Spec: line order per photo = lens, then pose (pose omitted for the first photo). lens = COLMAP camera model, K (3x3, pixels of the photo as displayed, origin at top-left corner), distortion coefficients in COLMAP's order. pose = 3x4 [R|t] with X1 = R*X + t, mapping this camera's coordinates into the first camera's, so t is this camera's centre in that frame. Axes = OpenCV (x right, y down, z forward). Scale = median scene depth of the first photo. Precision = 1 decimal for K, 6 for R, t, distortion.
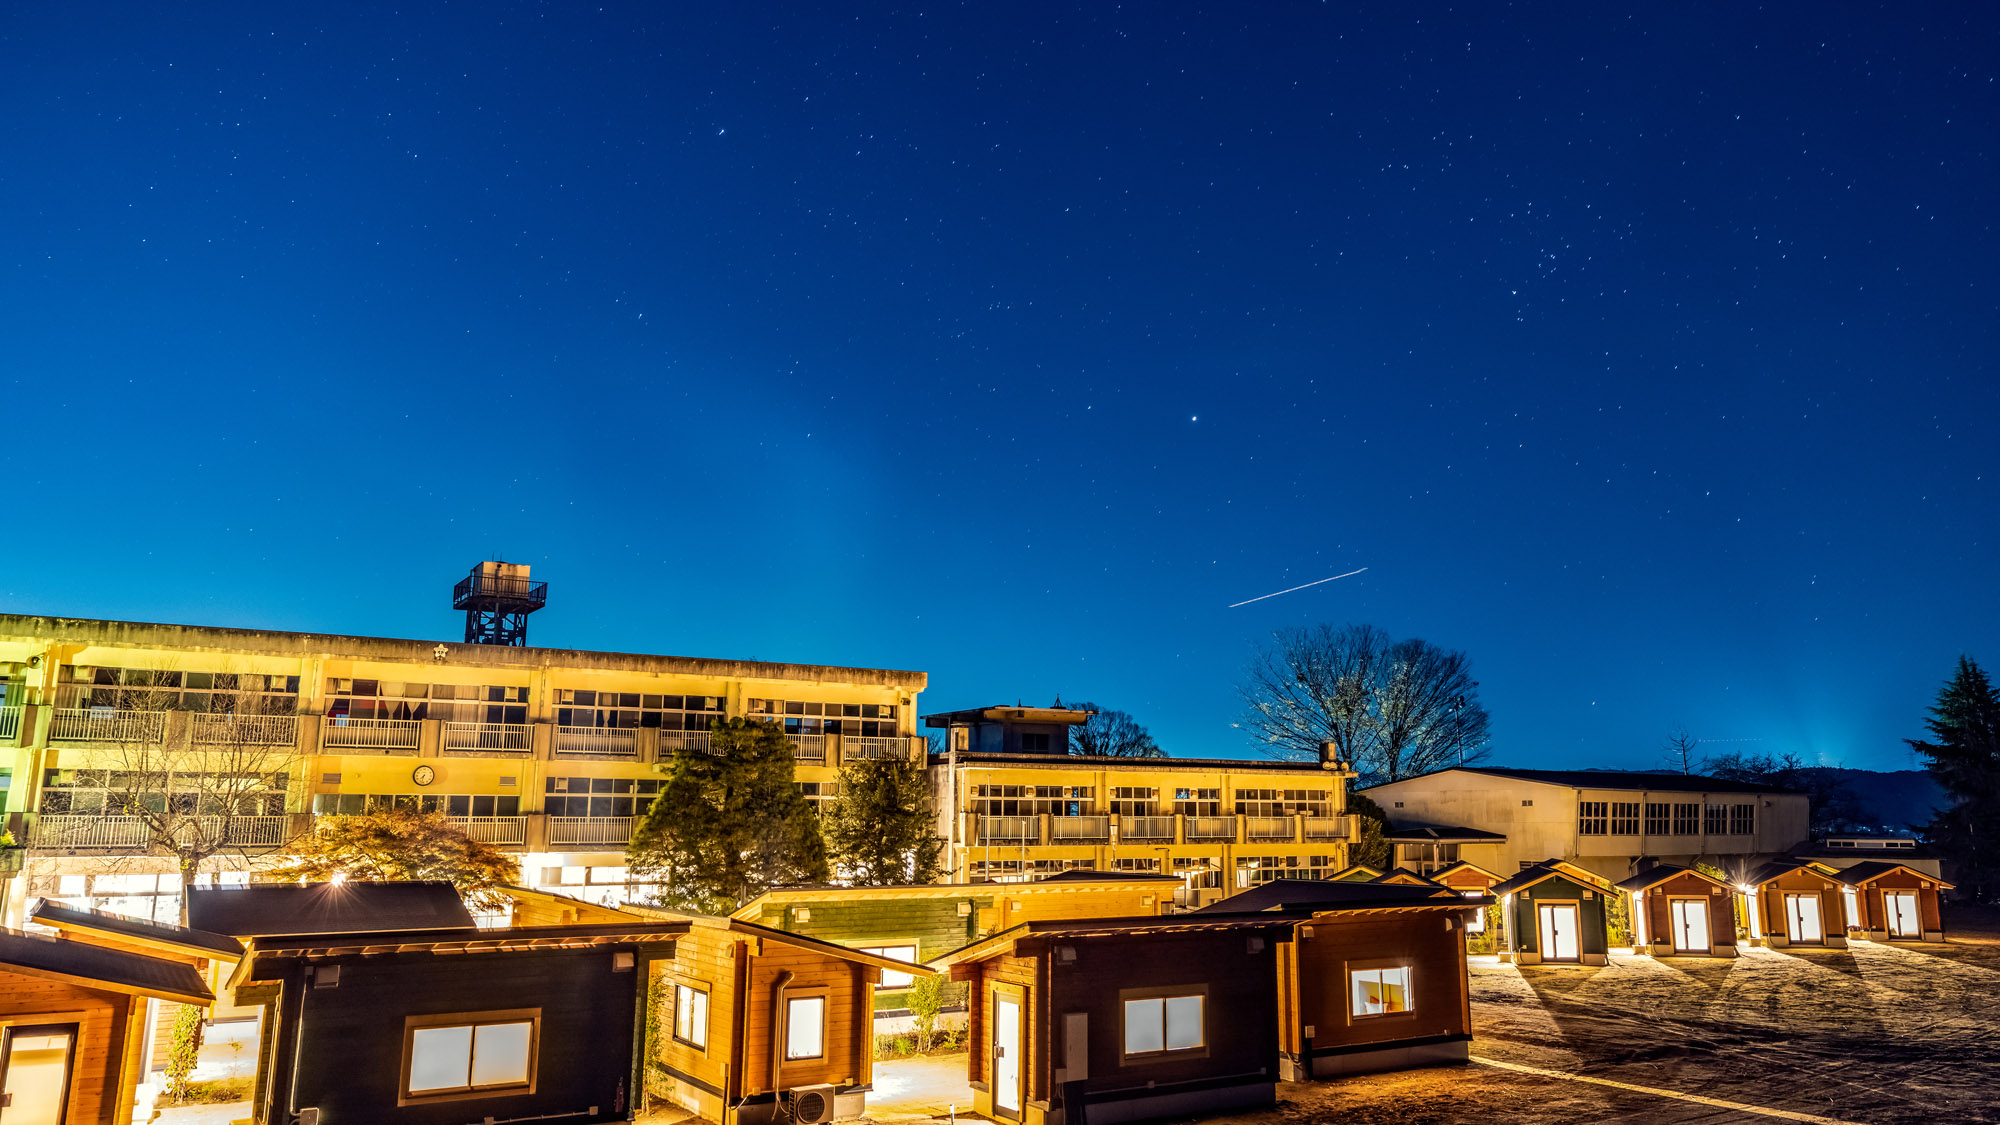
lens RADIAL K [[1507.1, 0, 1000.0], [0, 1507.1, 562.5], [0, 0, 1]] dist [-0.003687, -0.041523]
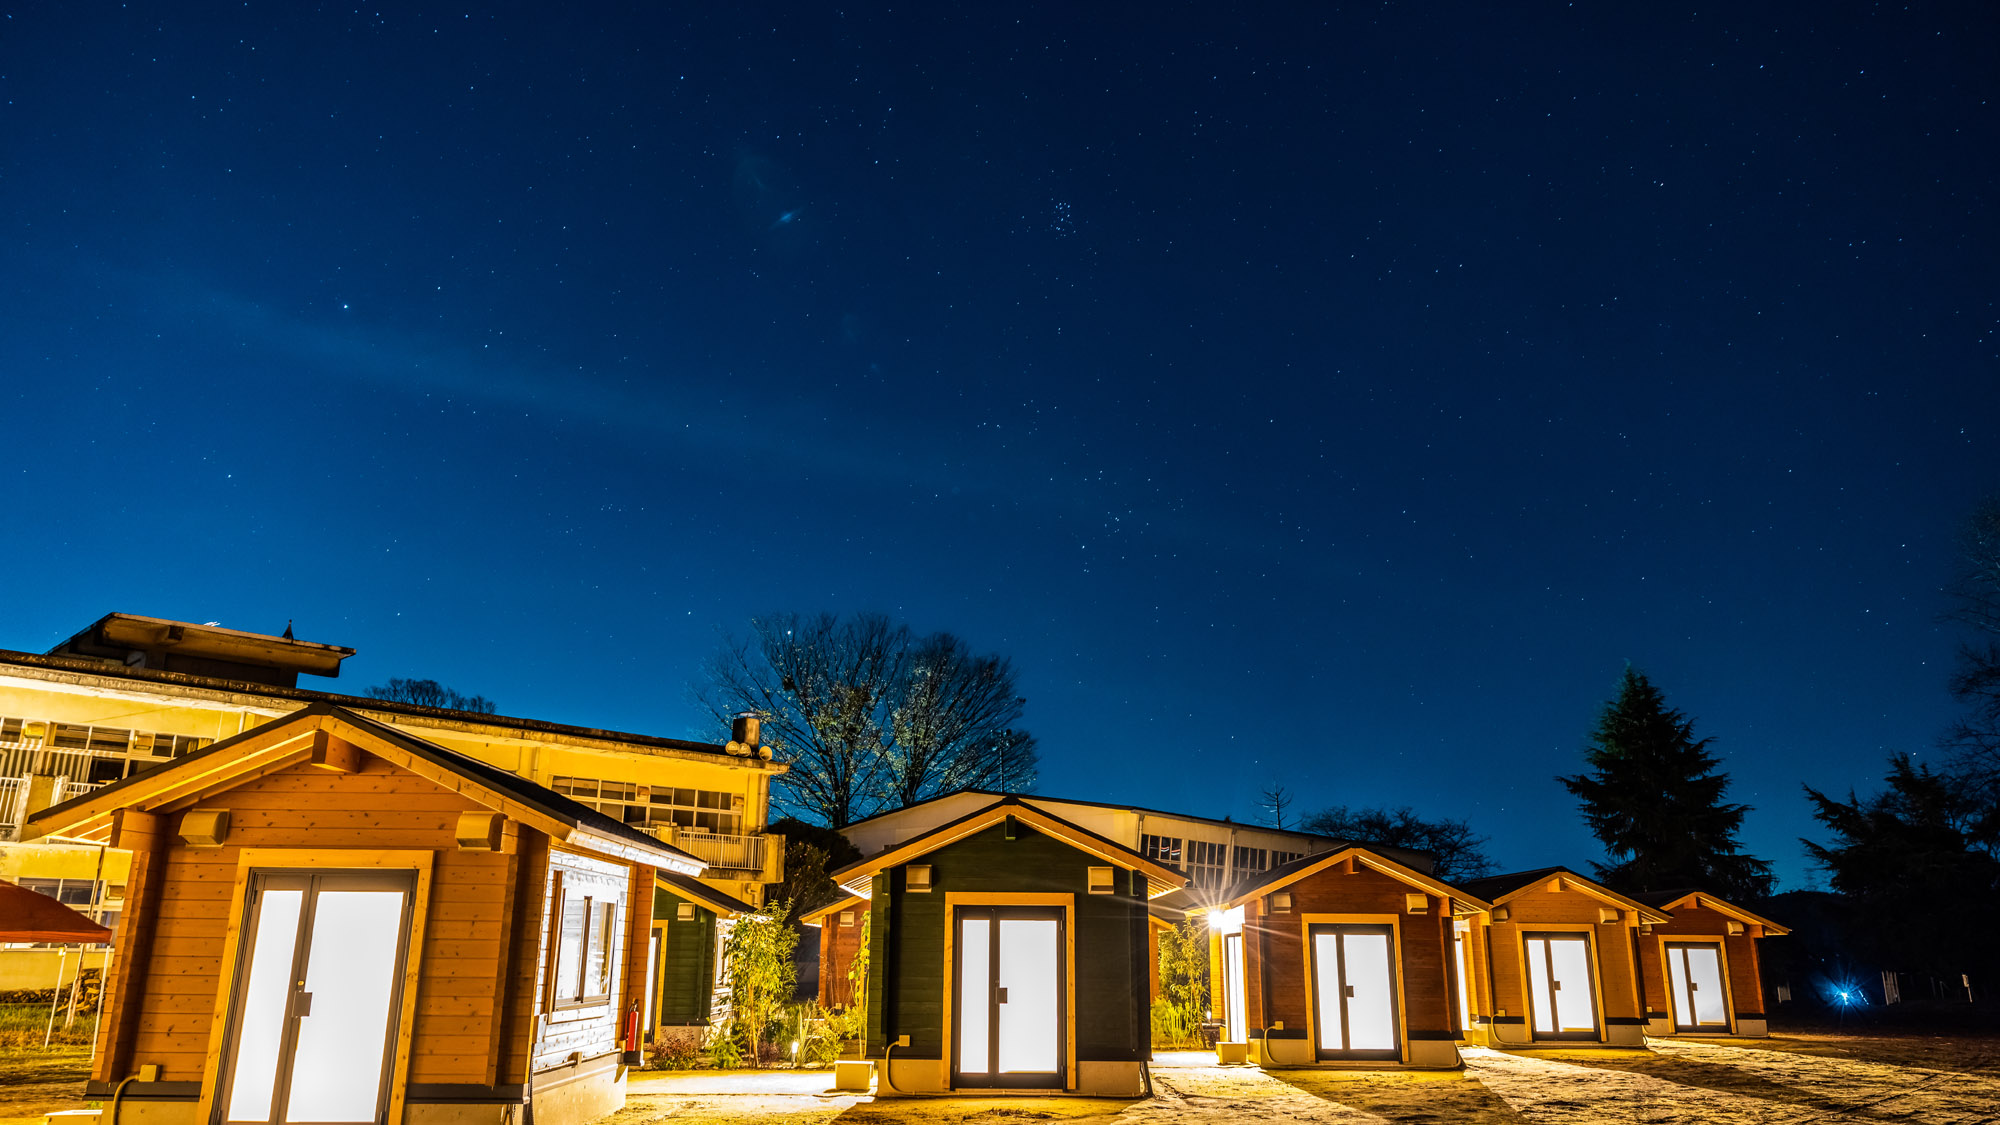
lens RADIAL K [[1507.1, 0, 1000.0], [0, 1507.1, 562.5], [0, 0, 1]] dist [-0.003687, -0.041523]
pose [[0.966556, 0.068035, 0.247268, 0.200605], [-0.048668, 0.995309, -0.083617, 0.127899], [-0.251797, 0.068787, 0.965332, 0.482086]]
